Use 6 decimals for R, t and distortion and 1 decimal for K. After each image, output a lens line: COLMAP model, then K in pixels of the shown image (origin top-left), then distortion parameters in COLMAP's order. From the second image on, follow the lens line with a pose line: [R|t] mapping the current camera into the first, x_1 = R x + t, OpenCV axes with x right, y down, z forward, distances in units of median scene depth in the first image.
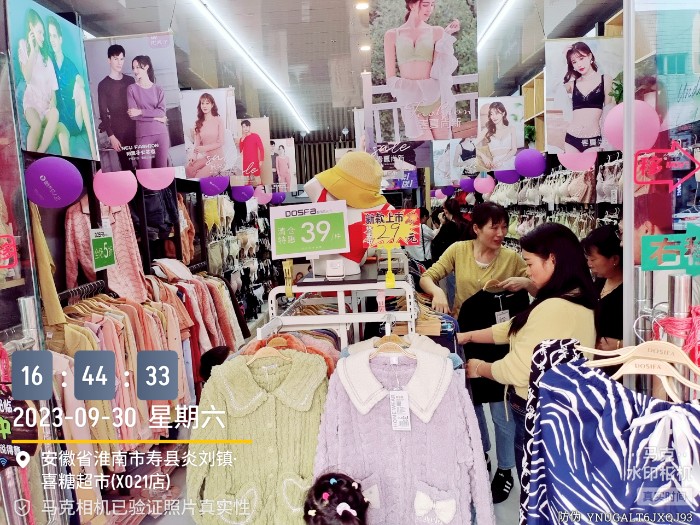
lens RADIAL K [[531.7, 0, 347.1], [0, 531.7, 260.8], [0, 0, 1]] dist [0.065546, -0.067884]
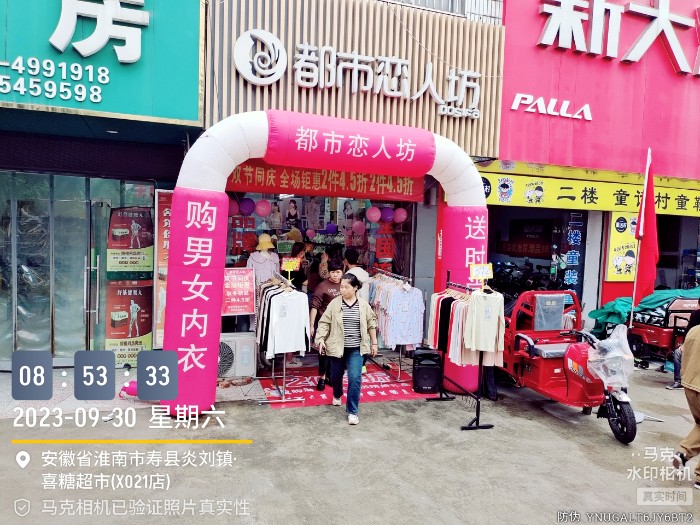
lens RADIAL K [[531.7, 0, 361.2], [0, 531.7, 267.9], [0, 0, 1]] dist [0.065546, -0.067884]
pose [[0.915575, 0.061673, 0.397391, -0.856961], [-0.045489, 0.997711, -0.050034, 0.212342], [-0.399567, 0.027733, 0.916284, -2.243520]]
